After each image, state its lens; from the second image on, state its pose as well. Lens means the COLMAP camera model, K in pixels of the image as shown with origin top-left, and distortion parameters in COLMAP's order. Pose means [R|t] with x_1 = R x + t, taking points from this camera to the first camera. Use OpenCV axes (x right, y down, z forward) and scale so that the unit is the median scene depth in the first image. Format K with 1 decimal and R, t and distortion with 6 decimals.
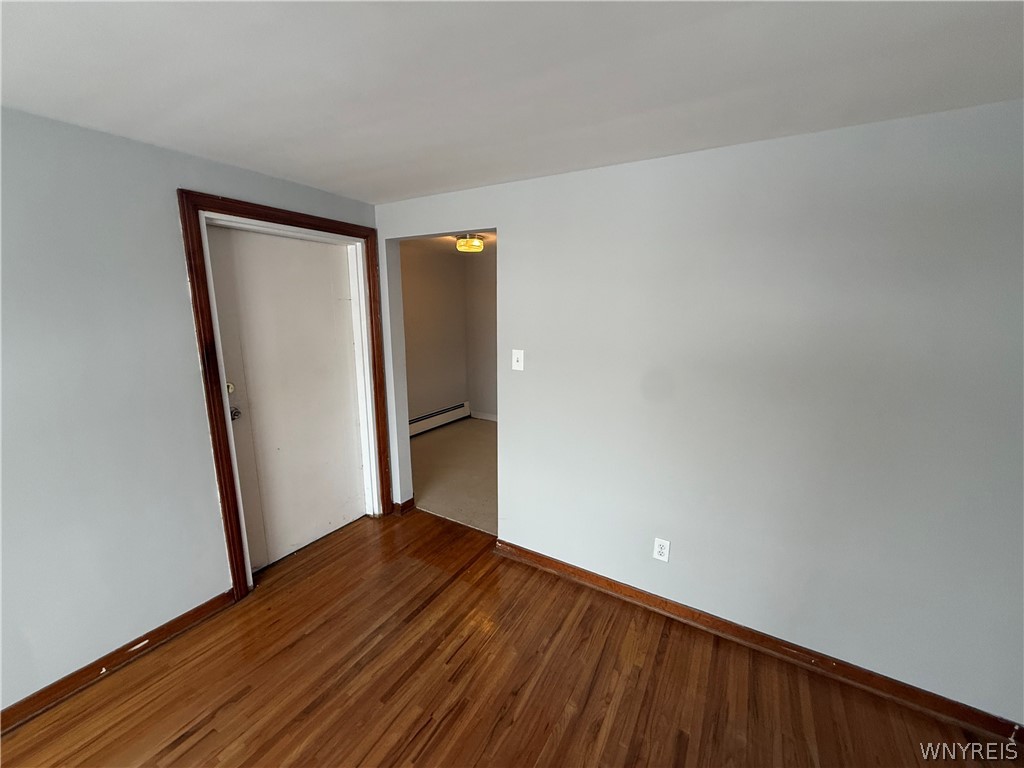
lens RADIAL K [[403.9, 0, 512.0], [0, 403.9, 384.0], [0, 0, 1]] dist [0.004020, 0.000114]
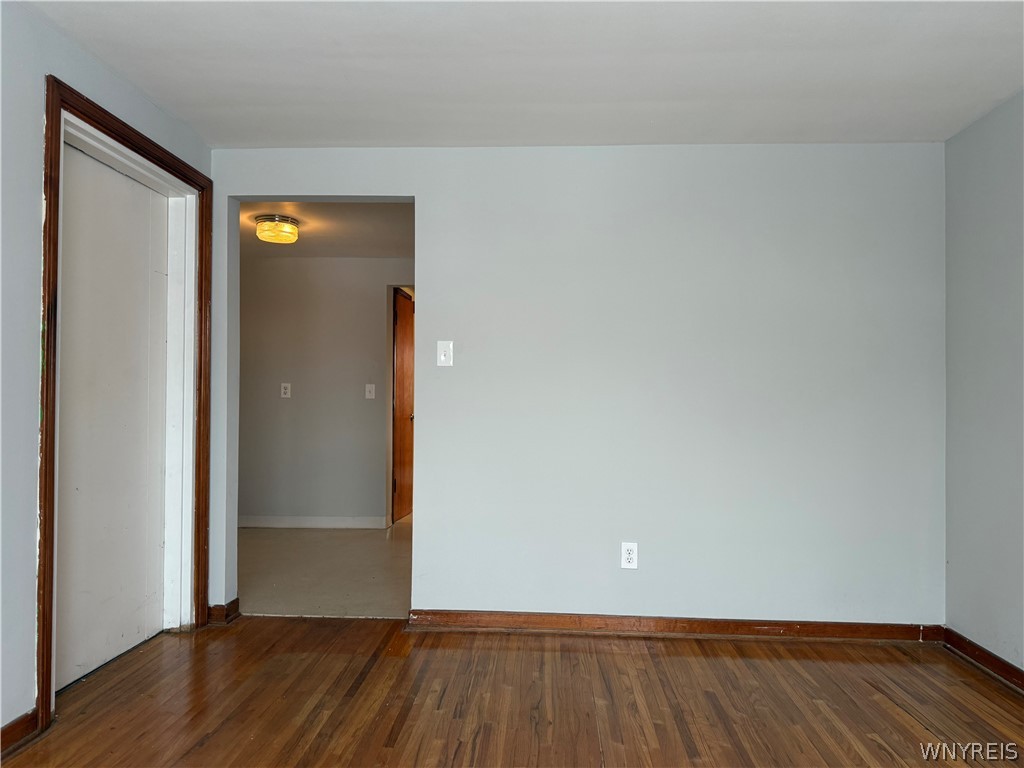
lens RADIAL K [[714.6, 0, 512.0], [0, 714.6, 384.0], [0, 0, 1]] dist [0.085780, -0.096971]
pose [[0.885973, 0.010156, 0.463625, -0.583432], [0.087830, 0.977991, -0.189263, 0.312721], [-0.455343, 0.208402, 0.865581, -0.319336]]
